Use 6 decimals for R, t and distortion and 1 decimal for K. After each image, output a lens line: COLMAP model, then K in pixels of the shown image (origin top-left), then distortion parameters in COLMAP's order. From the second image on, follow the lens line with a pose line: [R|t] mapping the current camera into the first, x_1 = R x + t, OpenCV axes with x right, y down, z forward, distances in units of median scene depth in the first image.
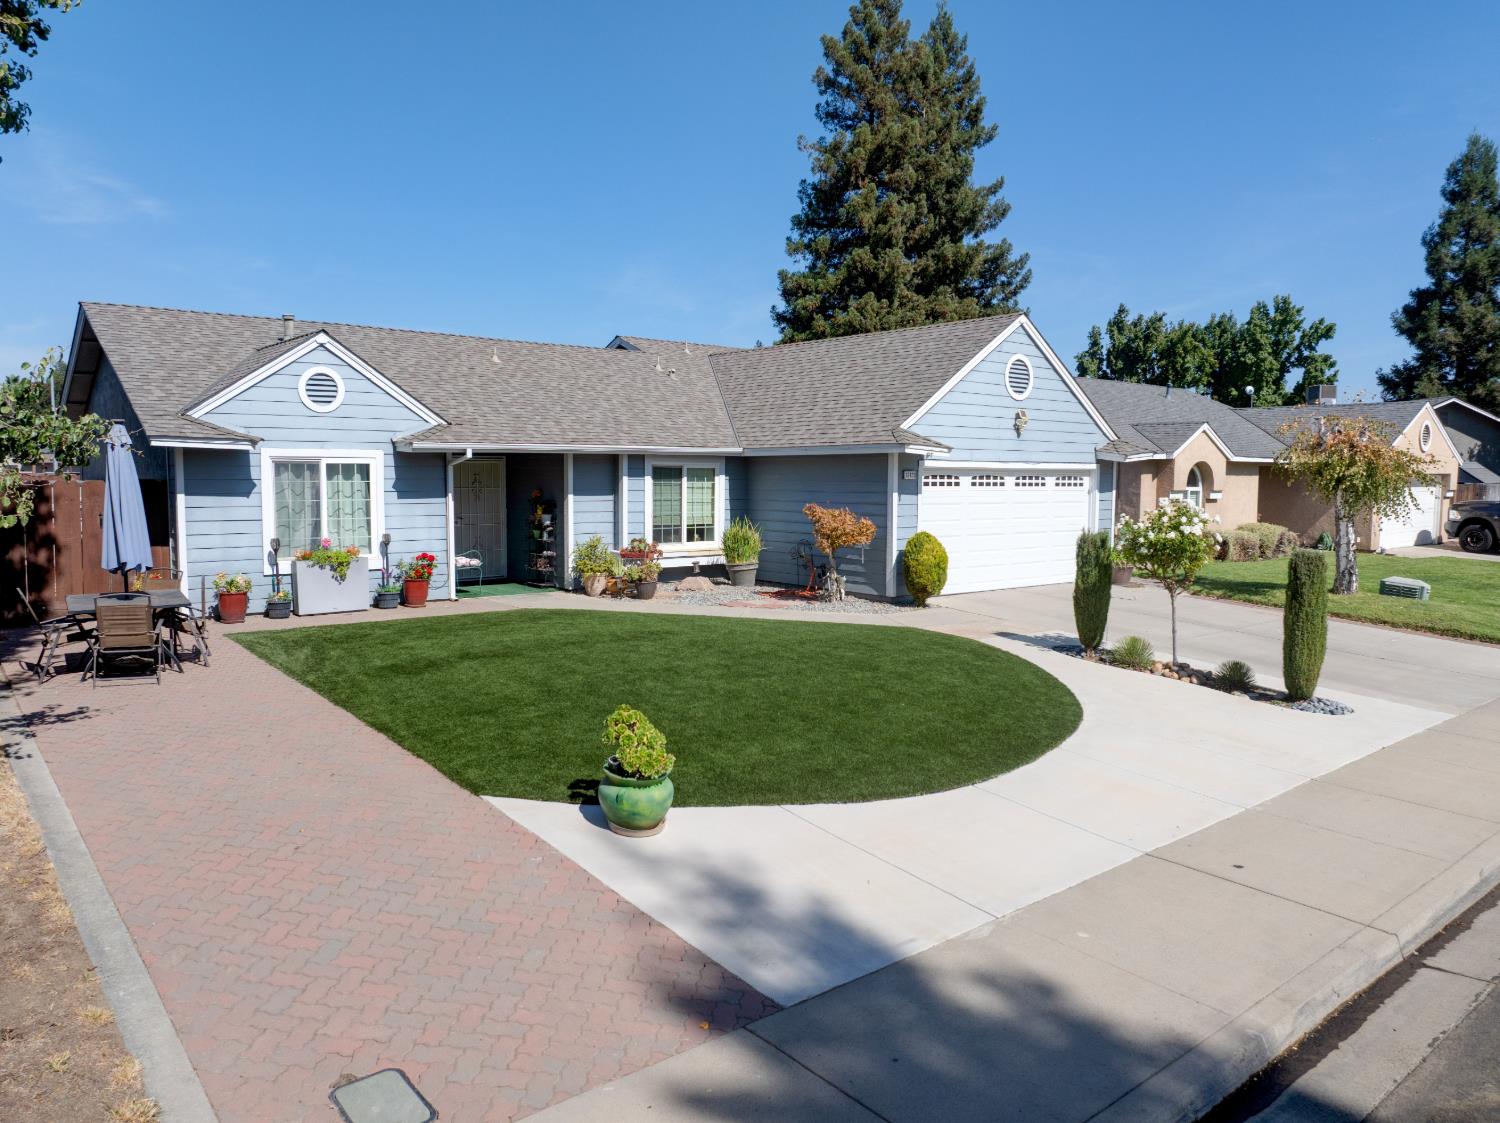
lens RADIAL K [[1032.2, 0, 751.5], [0, 1032.2, 590.7], [0, 0, 1]] dist [-0.027613, -0.002072]
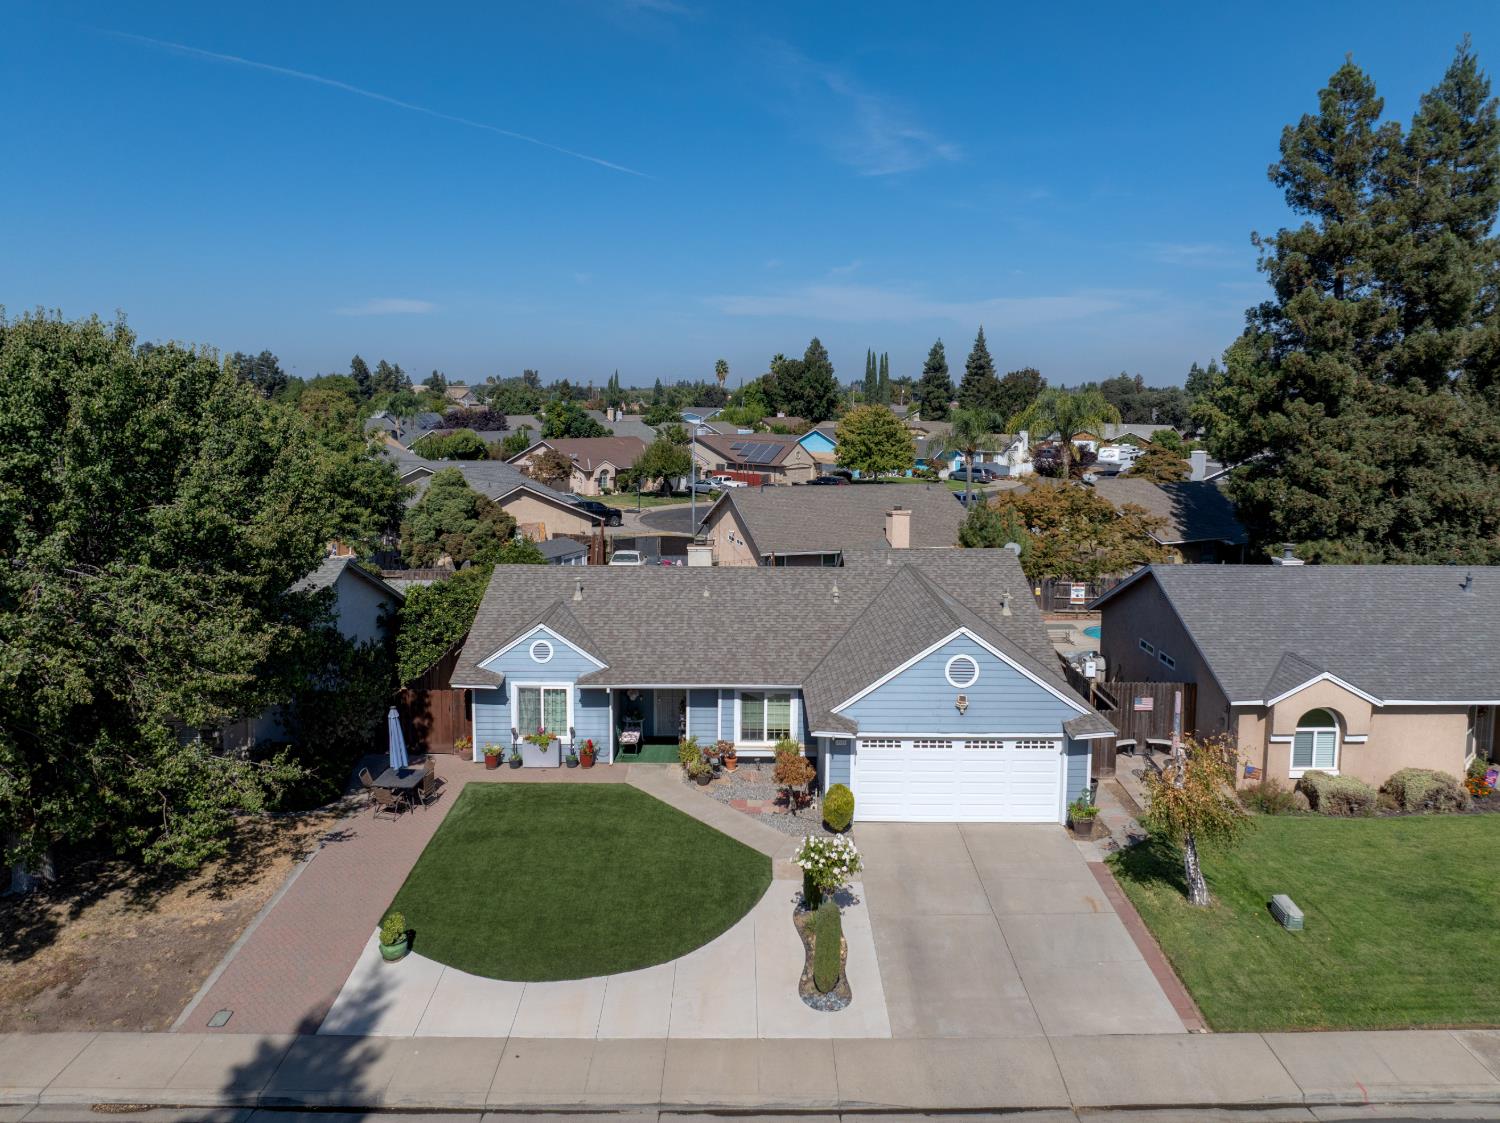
lens RADIAL K [[1048.5, 0, 756.1], [0, 1048.5, 539.7], [0, 0, 1]] dist [-0.037840, 0.009102]
pose [[0.778683, 0.080852, -0.622186, 0.913975], [-0.072461, 0.996615, 0.038822, -0.425766], [0.623219, 0.014854, 0.781906, -0.235336]]
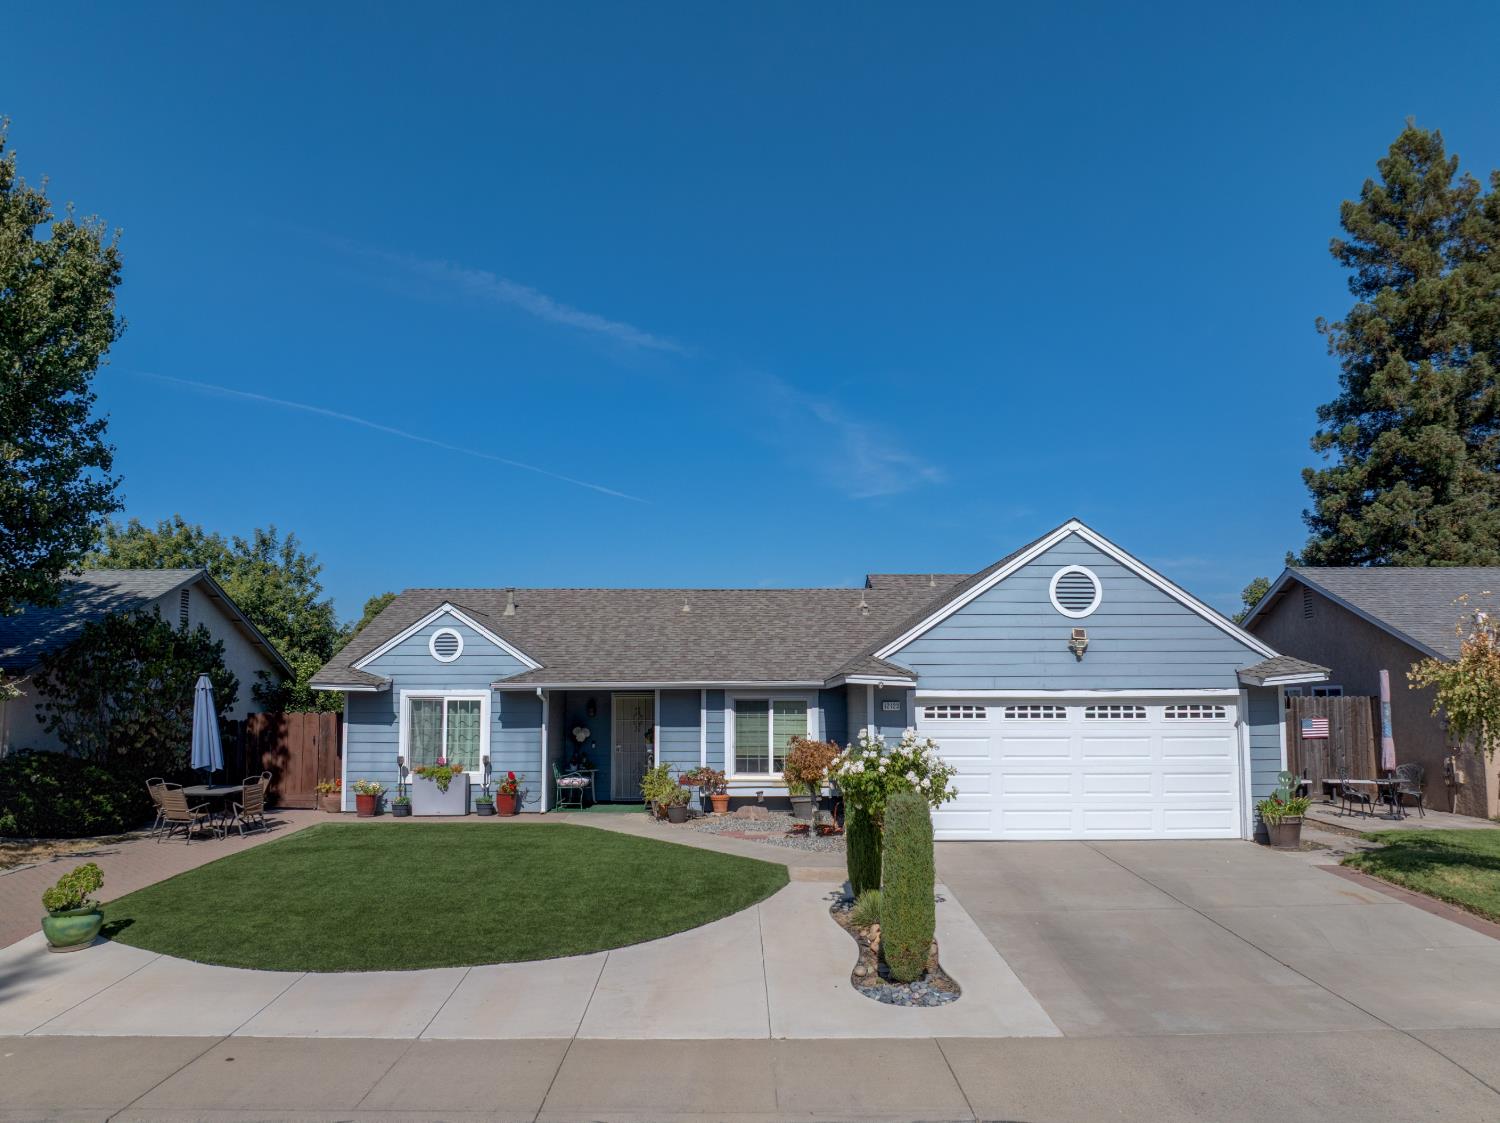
lens RADIAL K [[1065.4, 0, 744.5], [0, 1065.4, 653.1], [0, 0, 1]] dist [-0.057299, 0.032345]
pose [[0.774590, -0.039689, -0.631218, 0.624739], [-0.064409, 0.987890, -0.141153, -0.014157], [0.629176, 0.149992, 0.762653, 0.164790]]
